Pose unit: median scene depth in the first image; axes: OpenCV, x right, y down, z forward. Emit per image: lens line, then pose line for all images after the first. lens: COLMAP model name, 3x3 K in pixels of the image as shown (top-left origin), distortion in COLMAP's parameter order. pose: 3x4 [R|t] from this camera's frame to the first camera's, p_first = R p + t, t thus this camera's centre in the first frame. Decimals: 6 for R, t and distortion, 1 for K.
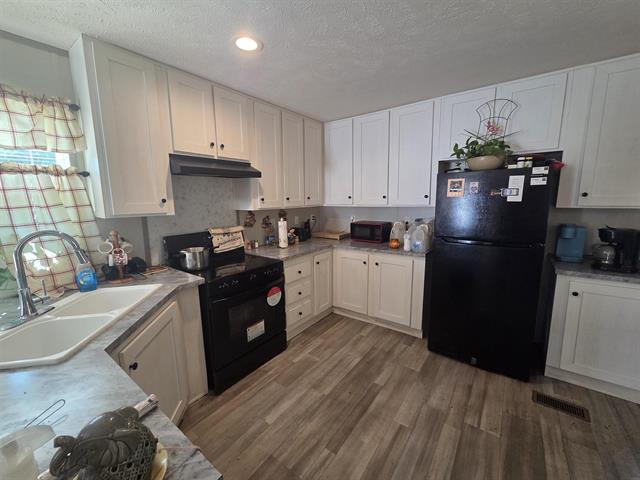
lens RADIAL K [[259.9, 0, 316.3], [0, 259.9, 241.1], [0, 0, 1]] dist [0.000573, 0.000034]
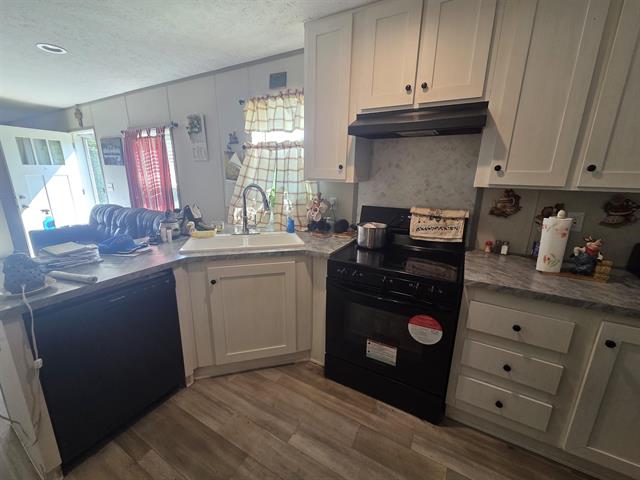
lens RADIAL K [[259.9, 0, 322.1], [0, 259.9, 240.9], [0, 0, 1]] dist [0.000573, 0.000034]
pose [[0.131987, 0.263986, -0.955453, 0.349950], [-0.178079, 0.954518, 0.239128, -0.093121], [0.975124, 0.138585, 0.172995, 0.668975]]
